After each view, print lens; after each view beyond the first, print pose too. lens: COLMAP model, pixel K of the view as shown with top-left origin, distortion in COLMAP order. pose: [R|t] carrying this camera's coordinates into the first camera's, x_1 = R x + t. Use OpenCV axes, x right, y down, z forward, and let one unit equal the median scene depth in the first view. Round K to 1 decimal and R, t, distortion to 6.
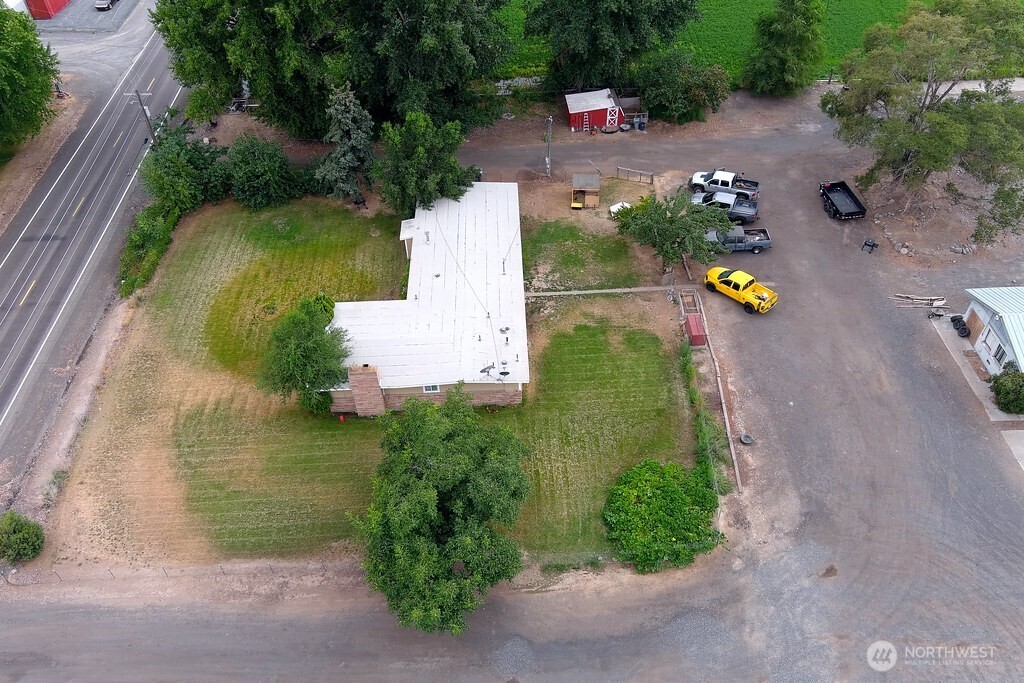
lens RADIAL K [[779.7, 0, 517.5], [0, 779.7, 357.9], [0, 0, 1]] dist [0.019101, 0.004231]
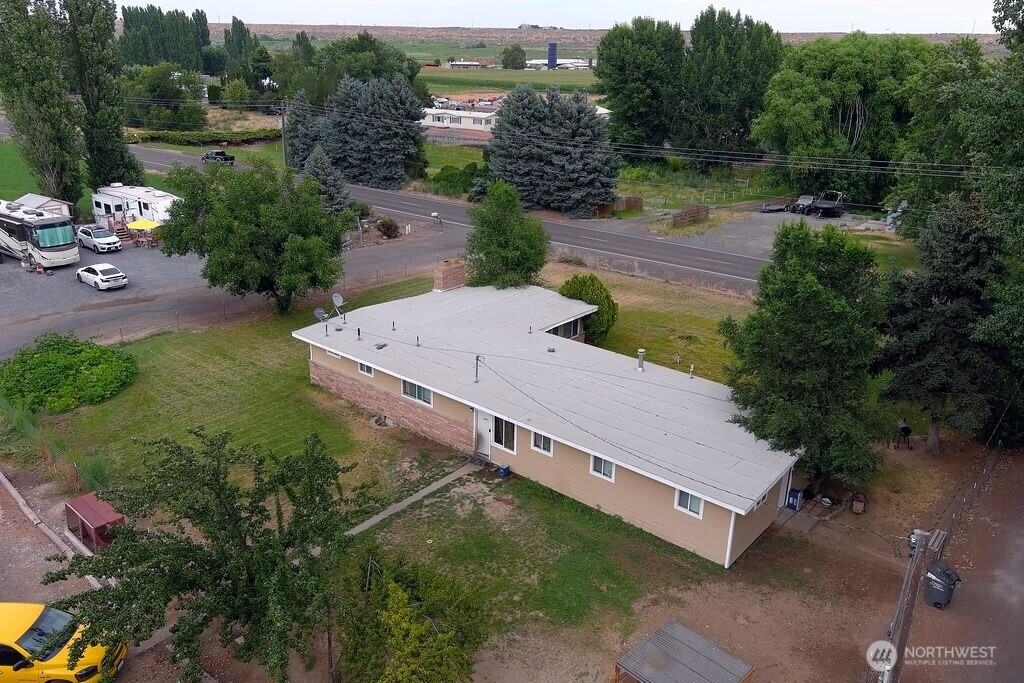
lens RADIAL K [[779.7, 0, 517.5], [0, 779.7, 357.9], [0, 0, 1]] dist [0.019101, 0.004231]
pose [[-0.667418, 0.281859, -0.689281, 0.372016], [-0.532562, 0.466309, 0.706352, -0.570275], [0.520510, 0.838517, -0.161115, 1.185483]]
